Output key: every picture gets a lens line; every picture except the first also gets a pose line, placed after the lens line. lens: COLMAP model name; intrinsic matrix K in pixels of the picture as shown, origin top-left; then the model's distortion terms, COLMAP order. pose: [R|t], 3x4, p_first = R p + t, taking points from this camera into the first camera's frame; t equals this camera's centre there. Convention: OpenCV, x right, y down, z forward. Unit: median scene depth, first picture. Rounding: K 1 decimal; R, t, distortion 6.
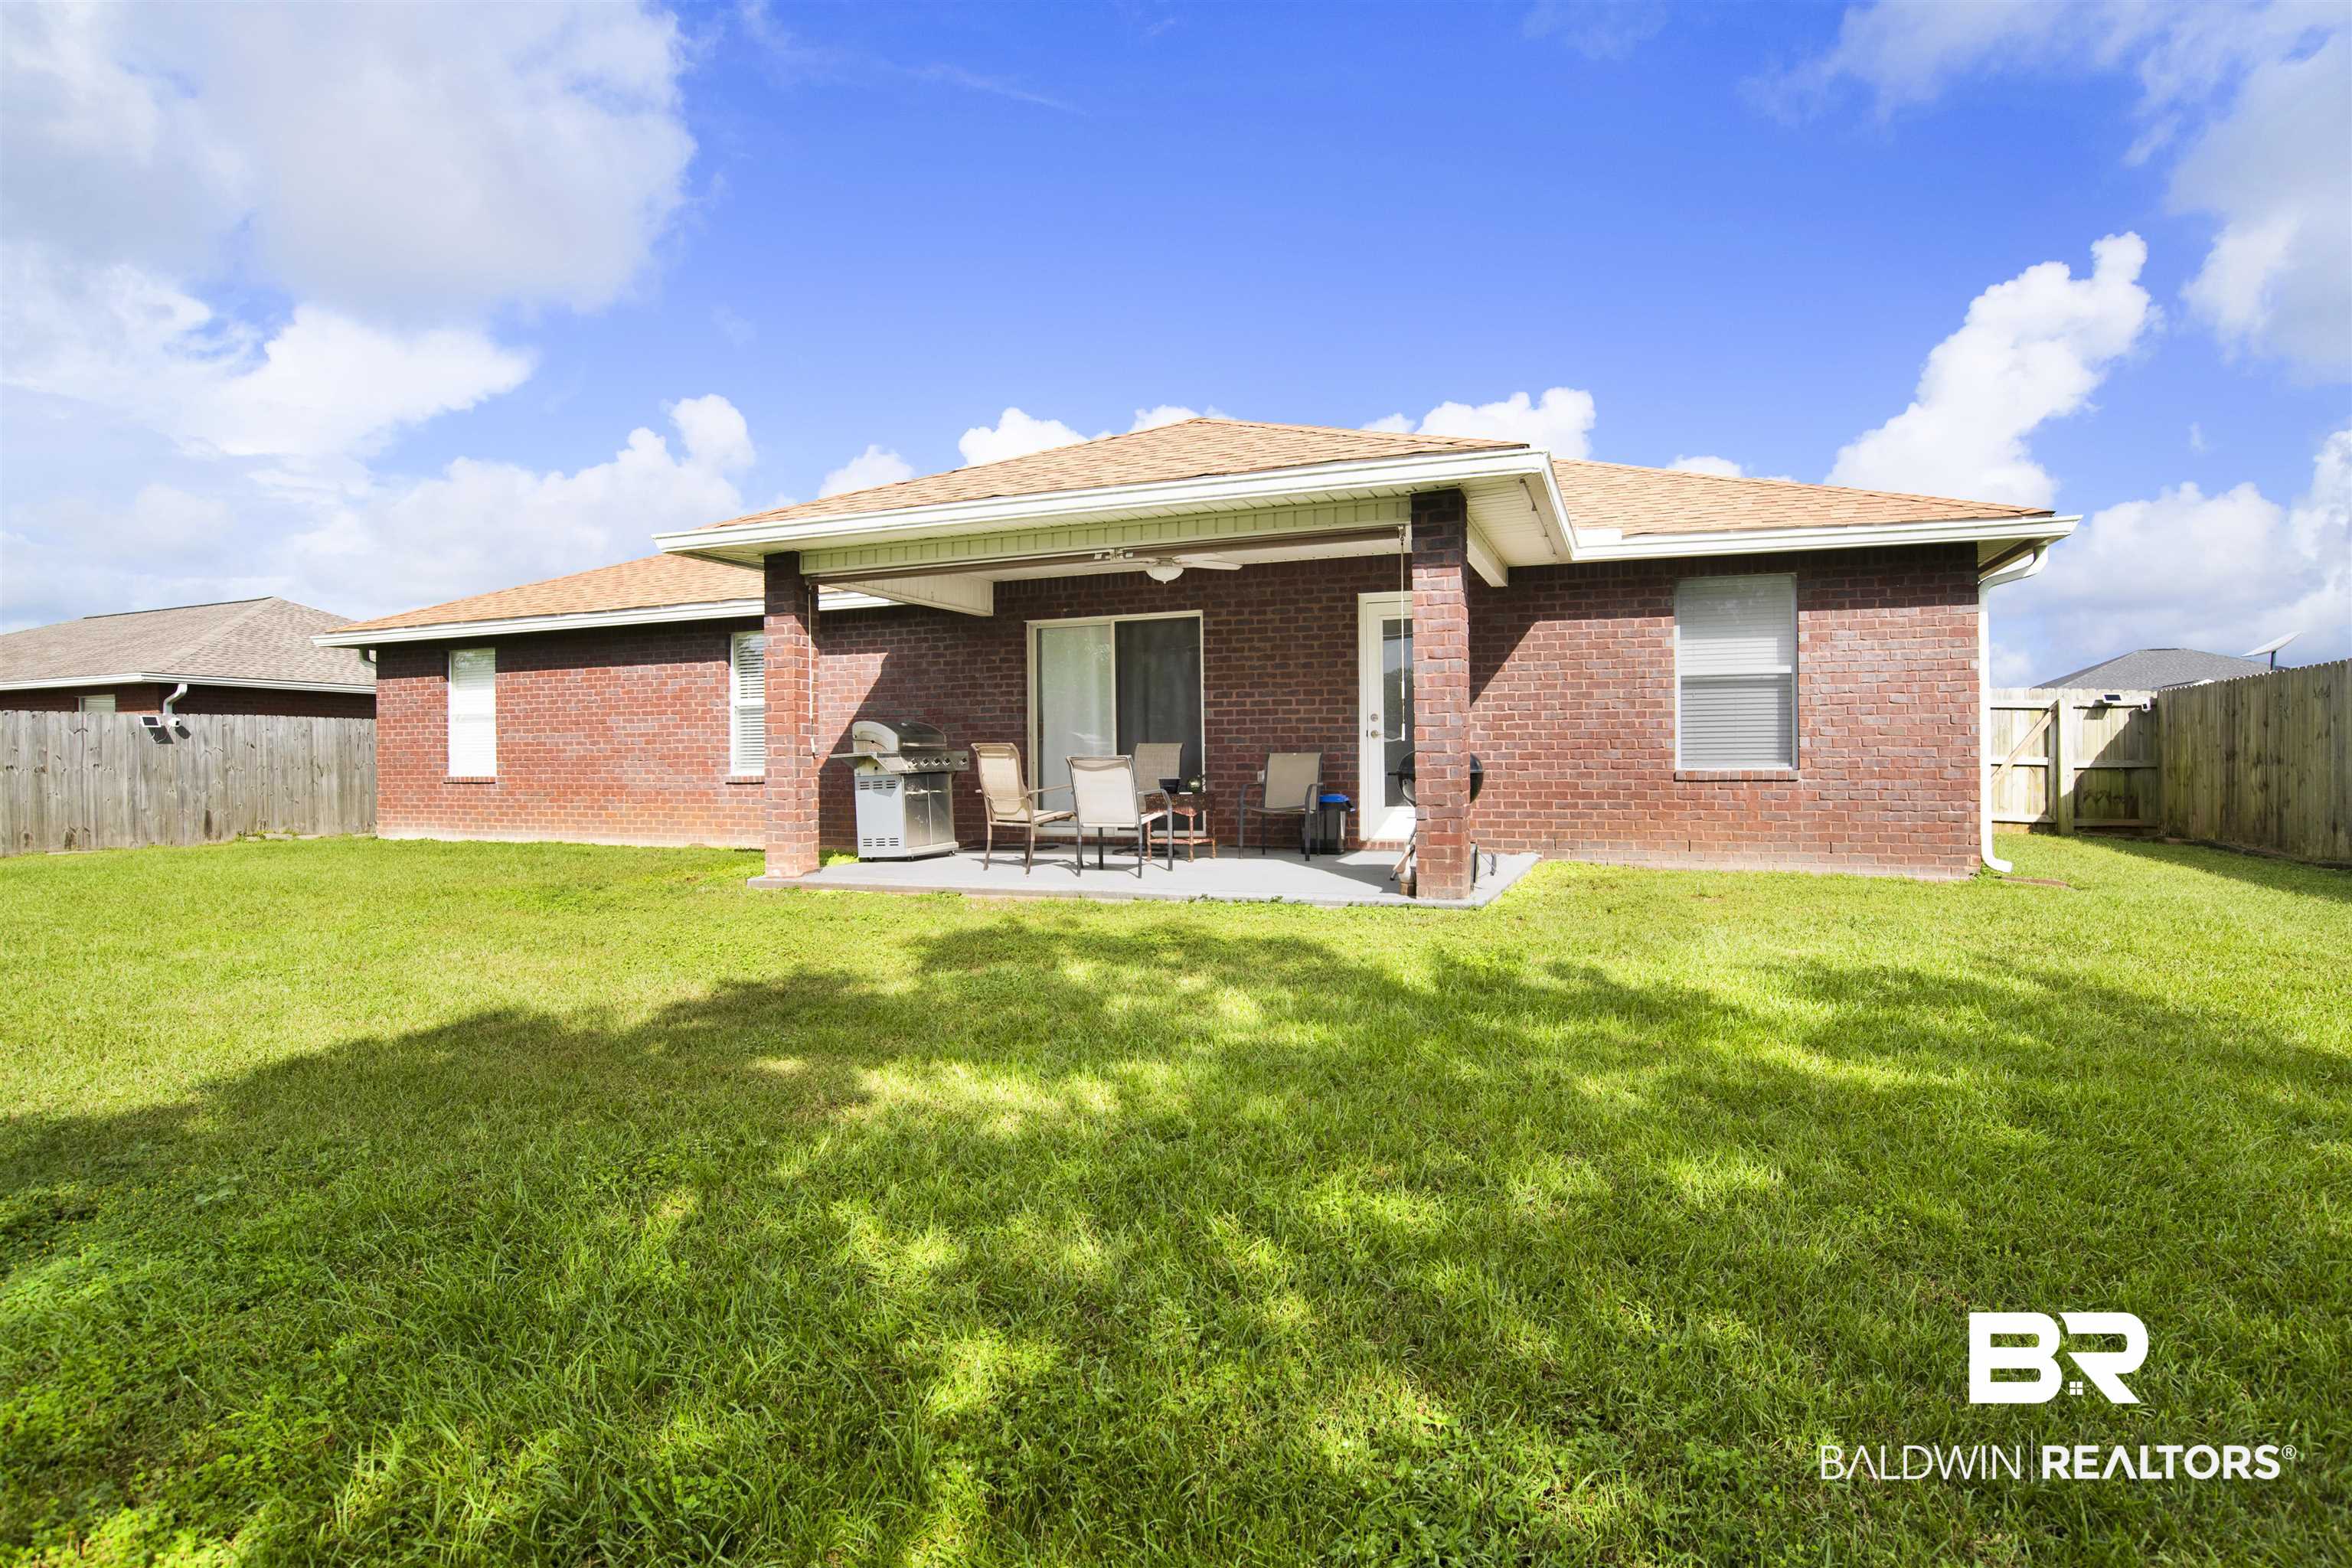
lens RADIAL K [[1242.7, 0, 1186.6], [0, 1242.7, 774.3], [0, 0, 1]] dist [-0.065595, 0.018930]
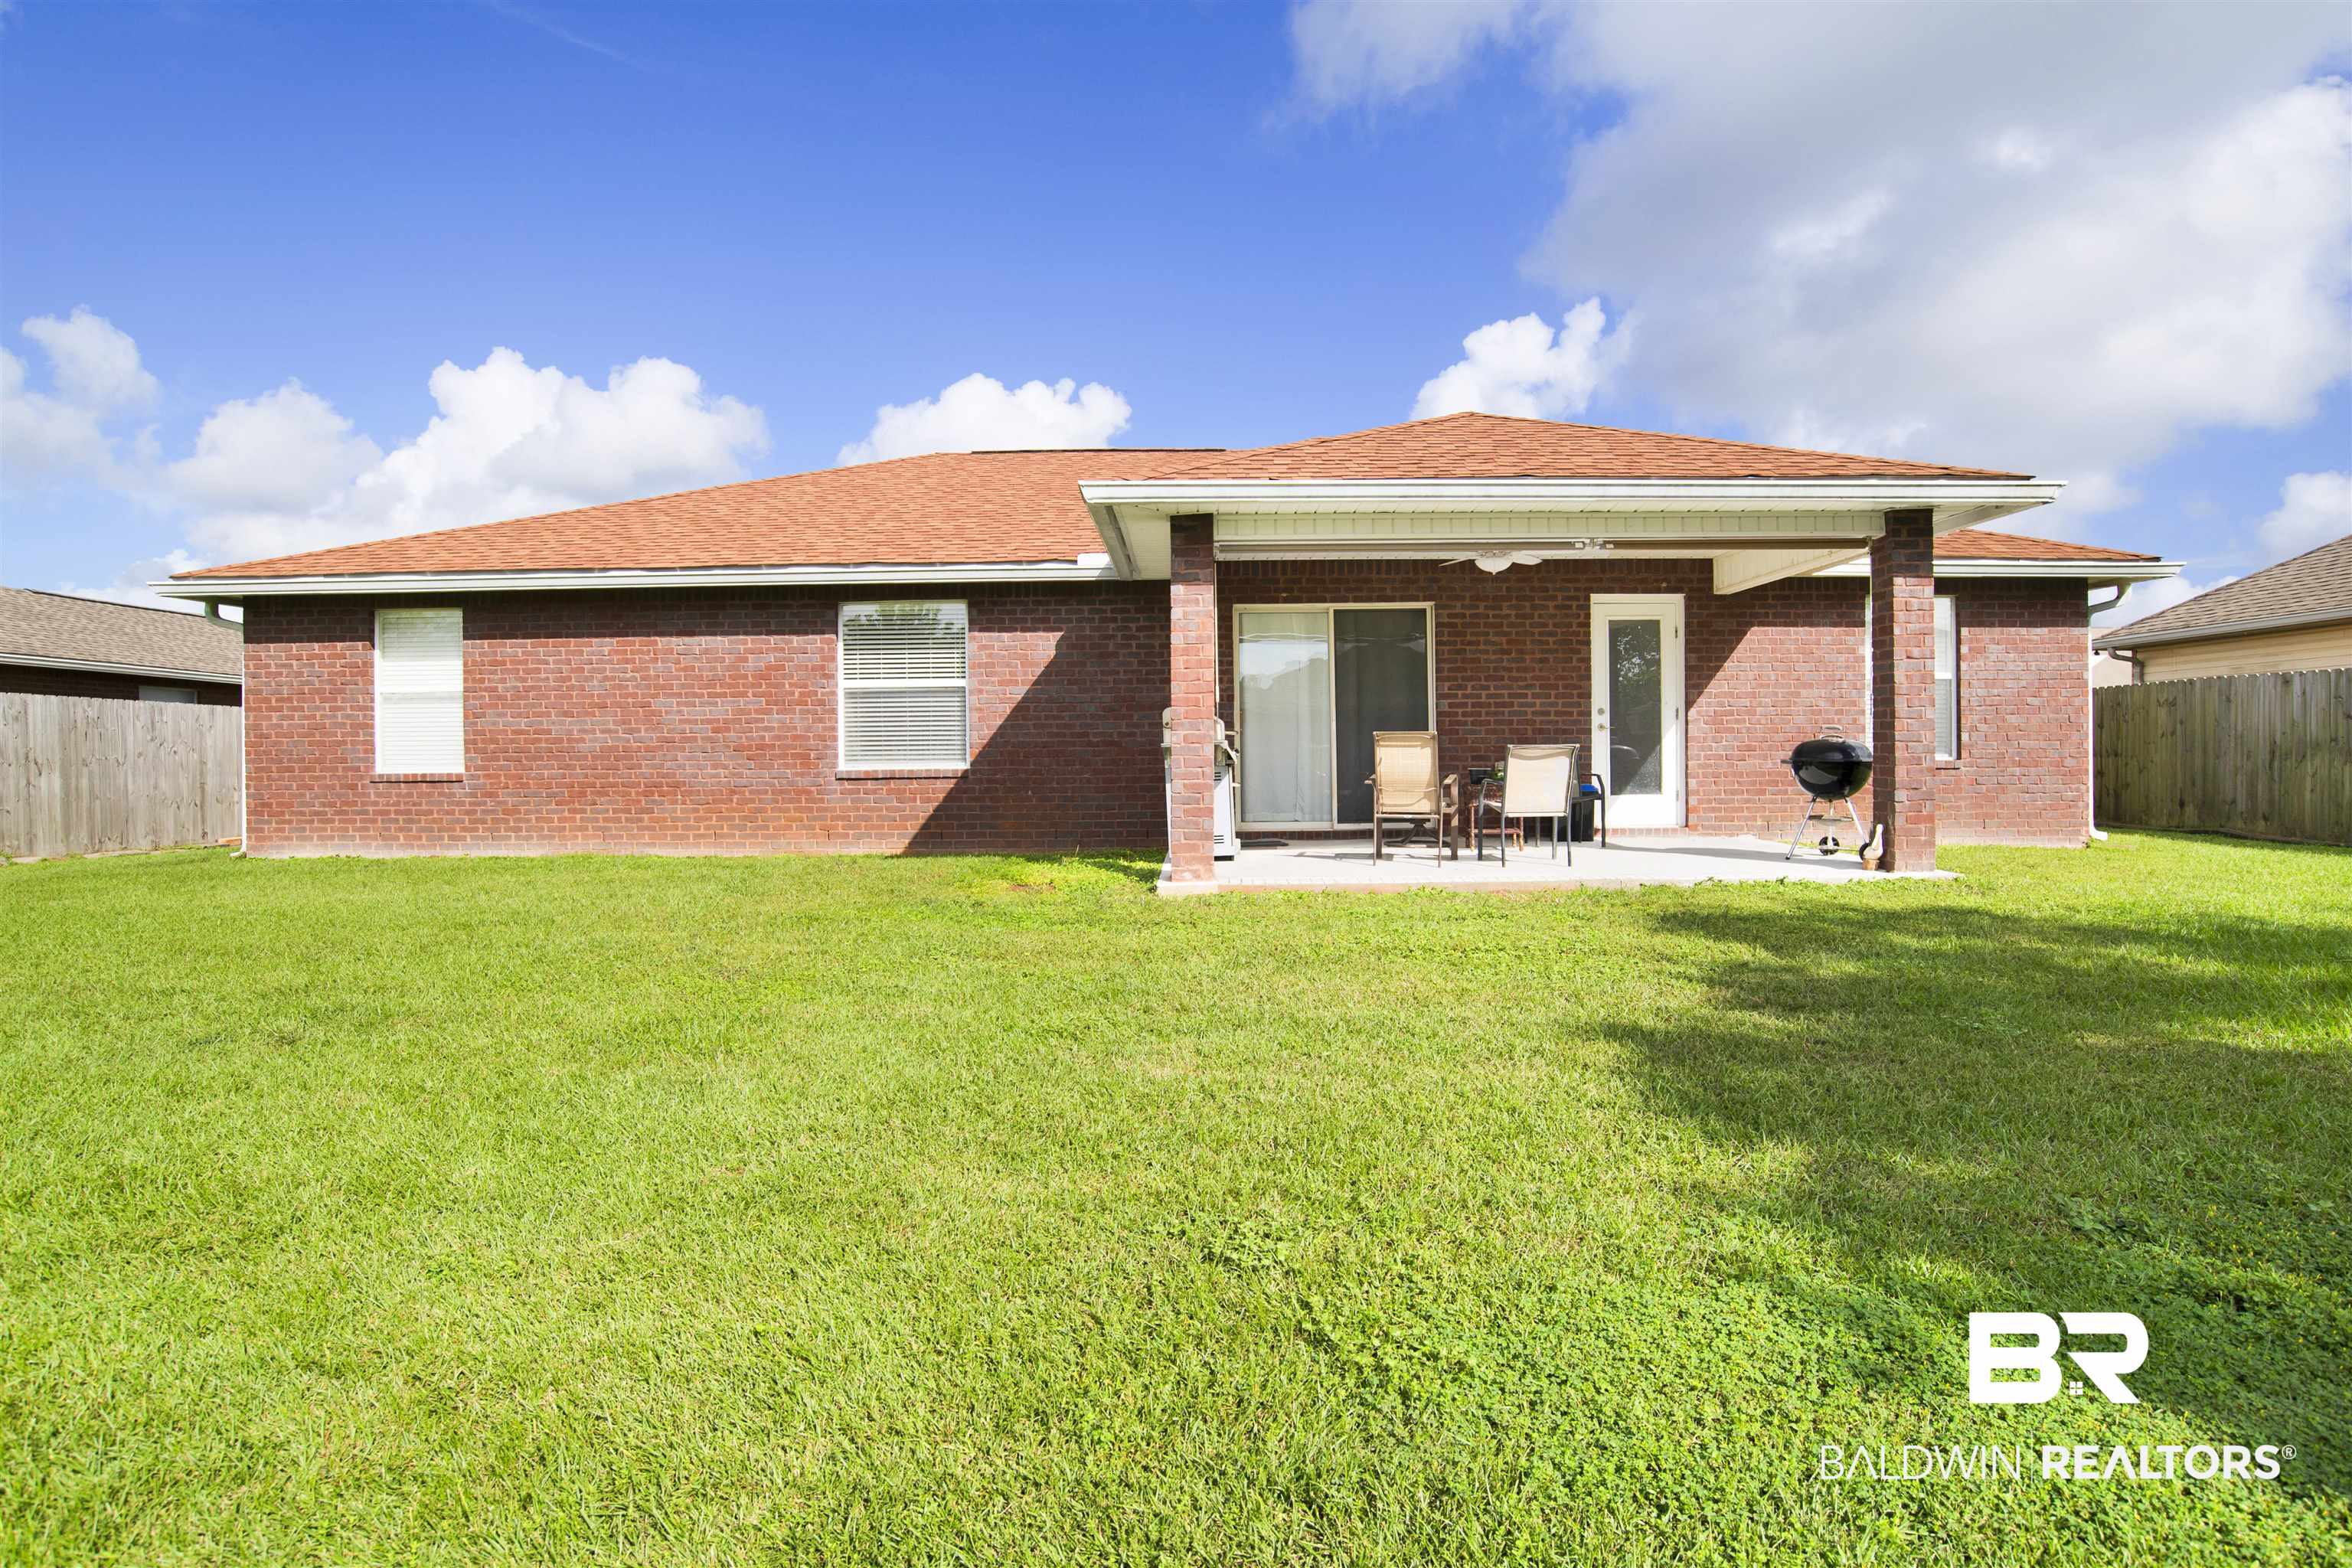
lens RADIAL K [[1242.7, 0, 1186.6], [0, 1242.7, 774.3], [0, 0, 1]] dist [-0.065595, 0.018930]
pose [[0.932436, -0.004333, 0.361310, -0.544231], [0.004521, 0.999990, 0.000324, 0.005757], [-0.361308, 0.001331, 0.932446, 0.141159]]
